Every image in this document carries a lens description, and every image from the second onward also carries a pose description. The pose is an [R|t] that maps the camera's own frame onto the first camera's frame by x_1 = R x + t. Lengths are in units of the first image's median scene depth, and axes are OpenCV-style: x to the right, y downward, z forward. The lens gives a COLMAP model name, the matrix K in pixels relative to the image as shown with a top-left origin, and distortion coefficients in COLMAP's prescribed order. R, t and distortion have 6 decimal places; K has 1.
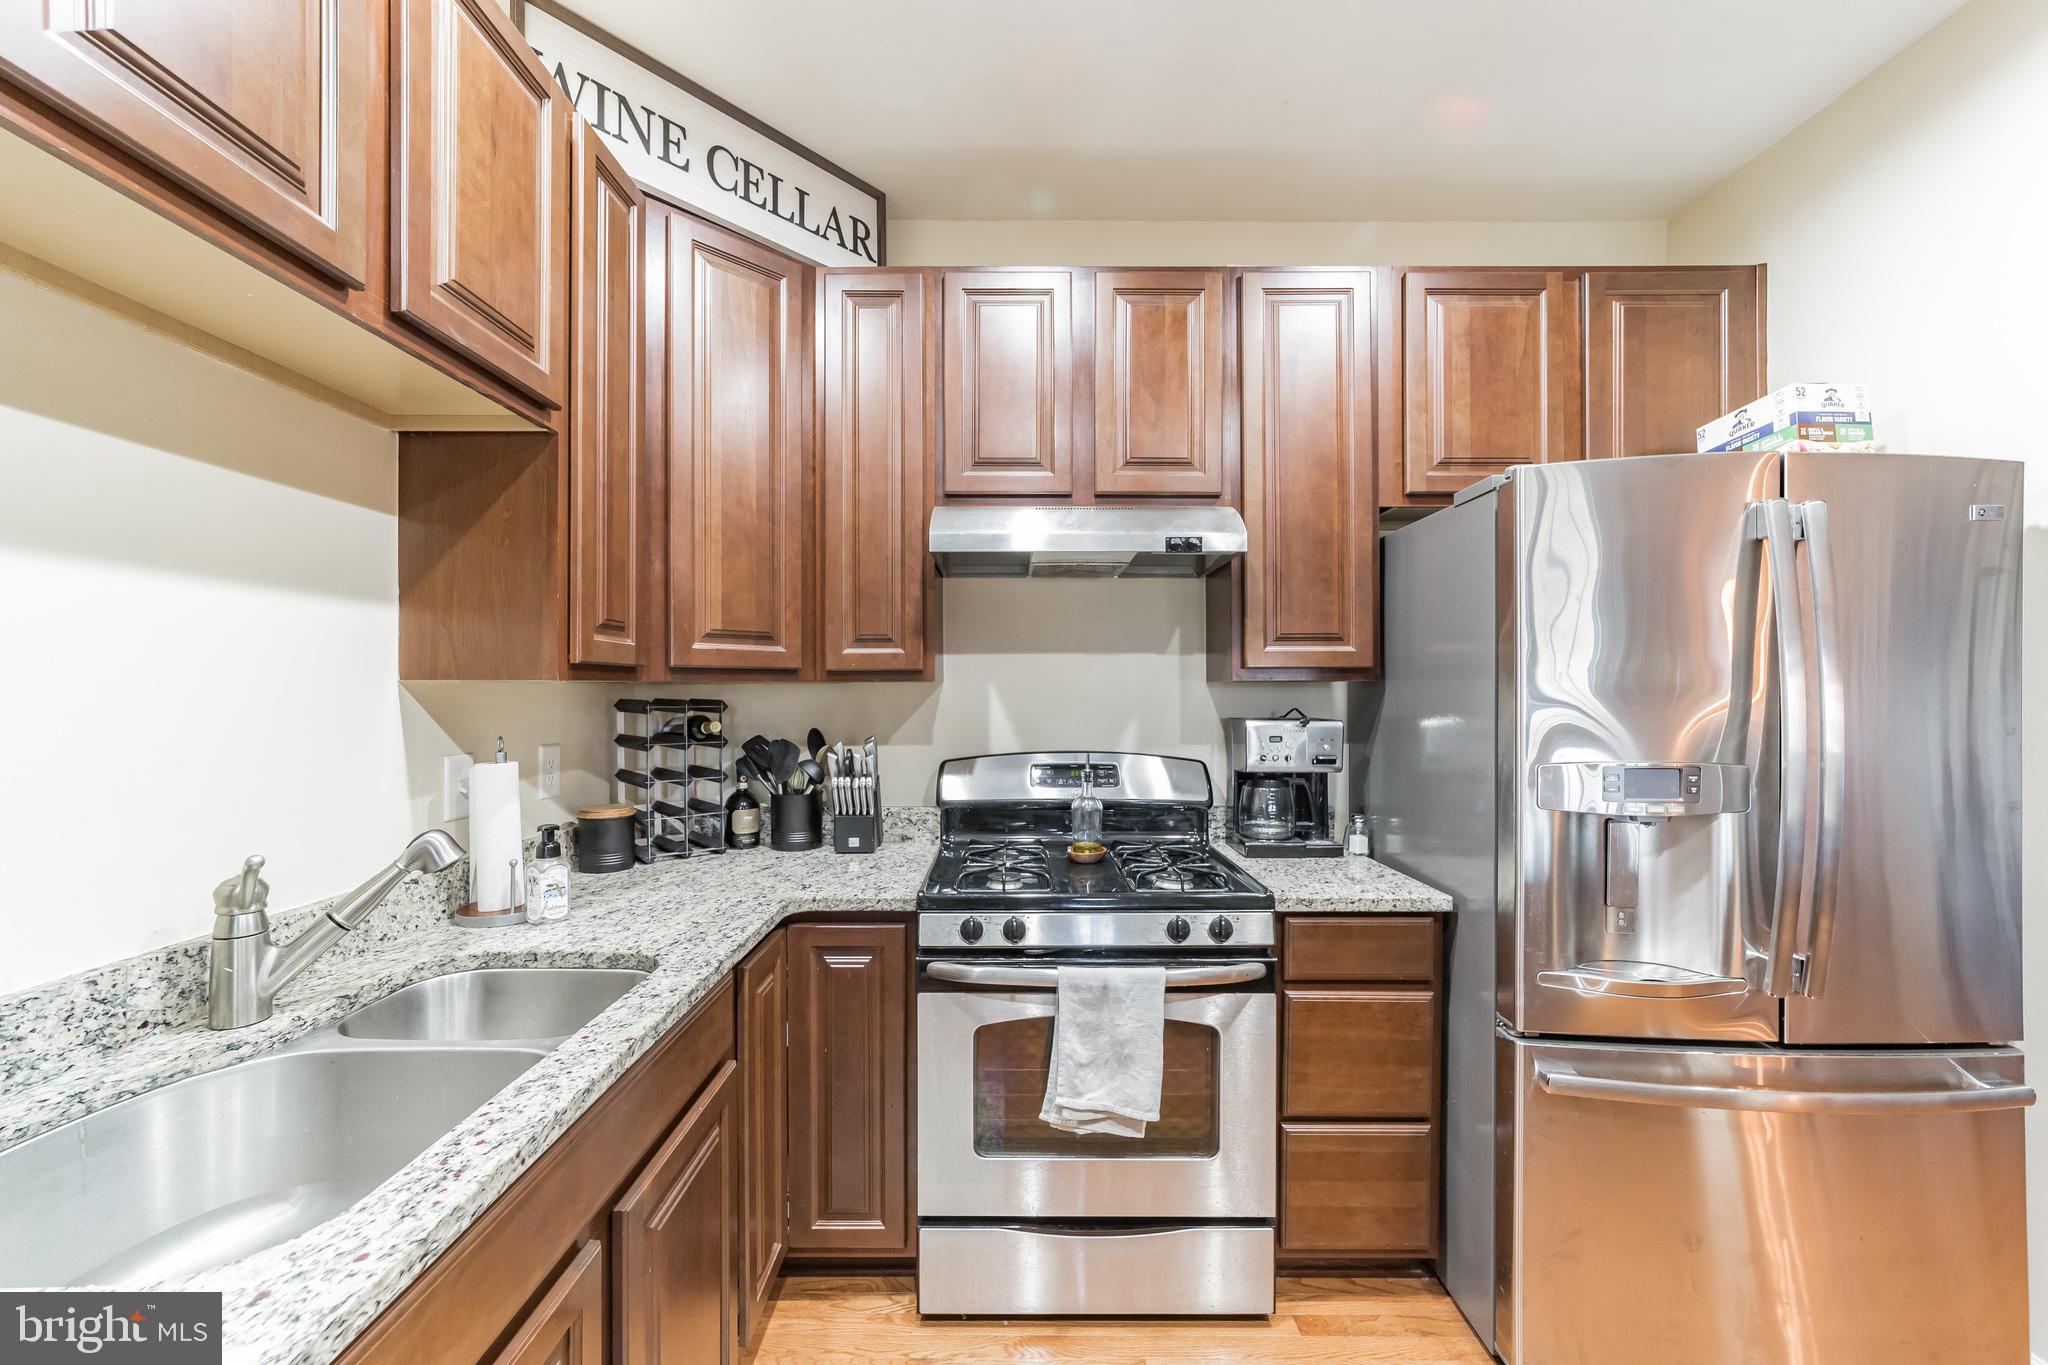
lens RADIAL K [[789.2, 0, 1030.6], [0, 789.2, 692.6], [0, 0, 1]] dist [-0.010985, 0.002487]
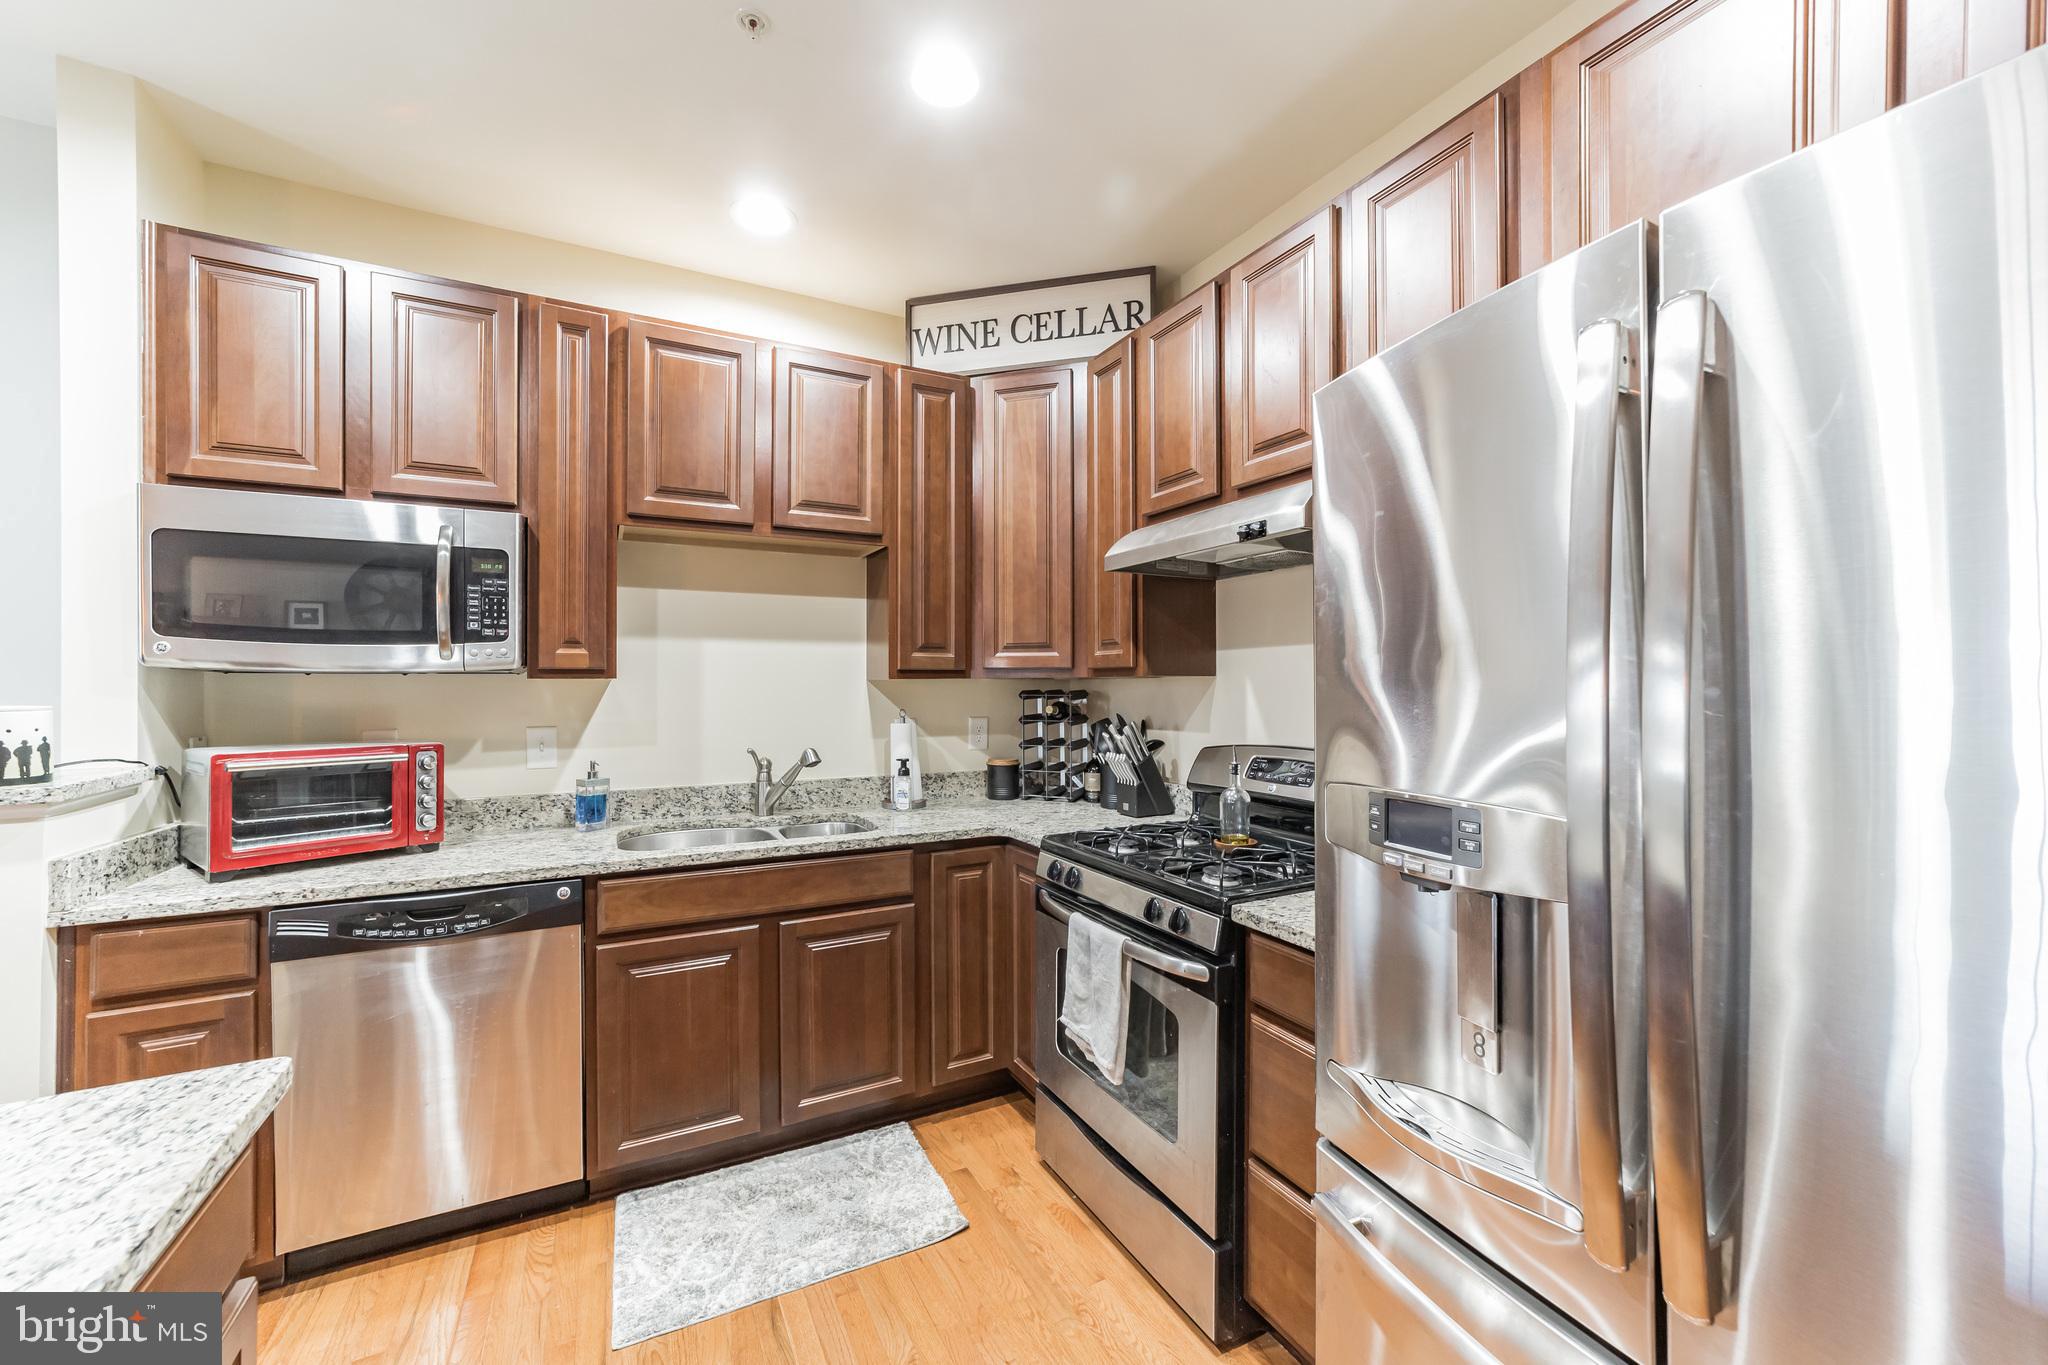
lens RADIAL K [[789.2, 0, 1011.7], [0, 789.2, 684.1], [0, 0, 1]] dist [-0.010985, 0.002487]
pose [[0.457874, -0.003294, -0.889011, 0.937053], [0.003555, 0.999992, -0.001875, -0.000017], [0.889010, -0.002302, 0.457882, 0.316390]]
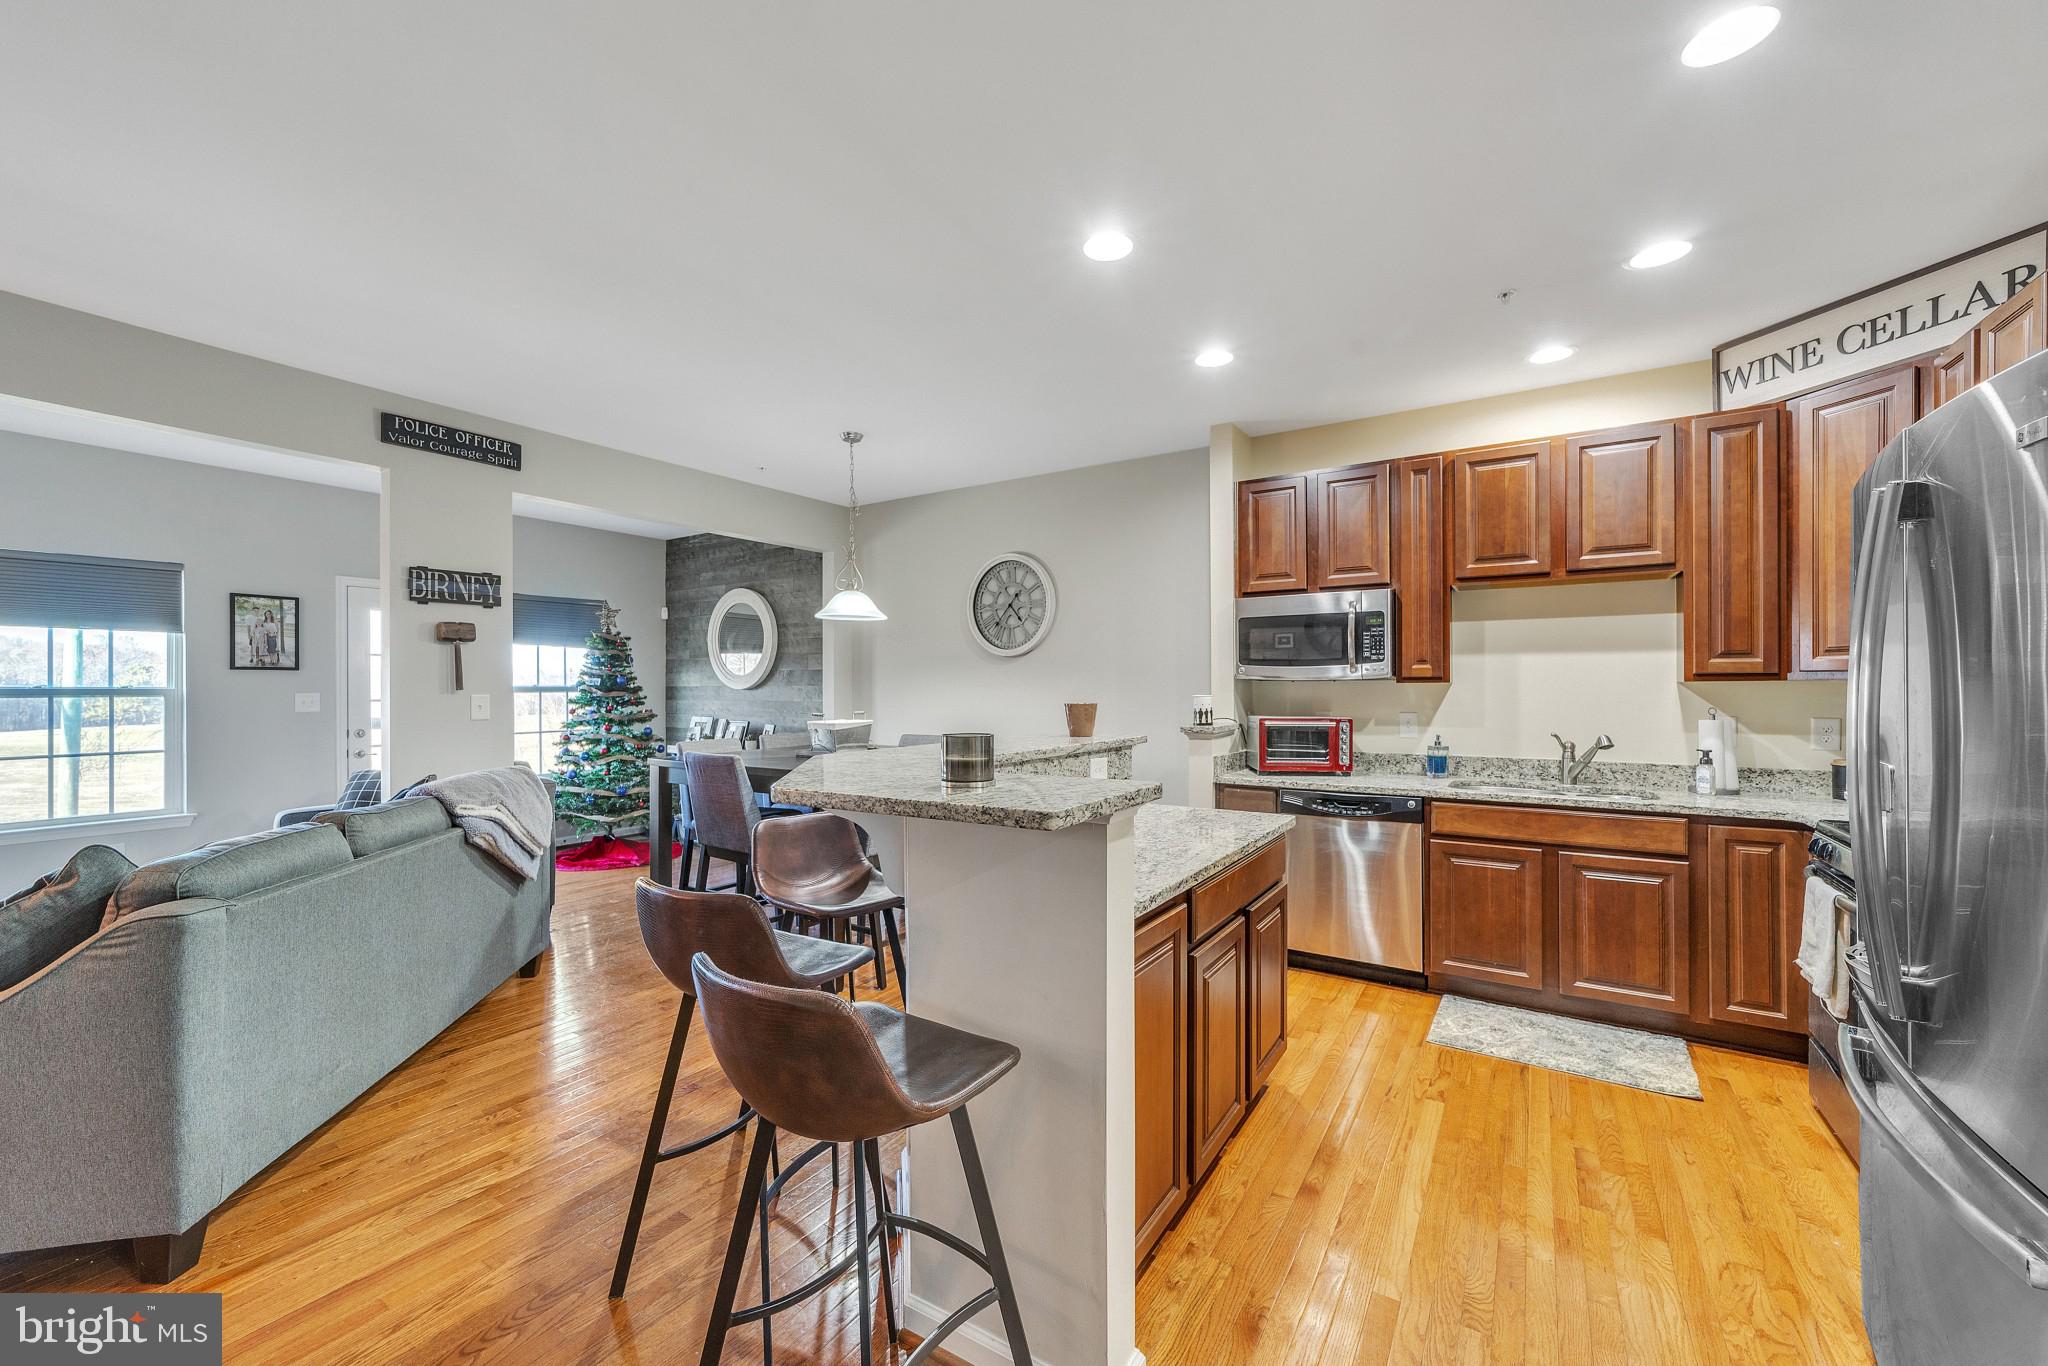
lens RADIAL K [[786.5, 0, 994.3], [0, 786.5, 683.6], [0, 0, 1]] dist [-0.011329, 0.006279]
pose [[-0.565441, -0.003044, -0.824783, 1.835092], [0.003053, 0.999979, -0.005784, -0.003011], [0.824783, -0.005789, -0.565419, 0.504582]]
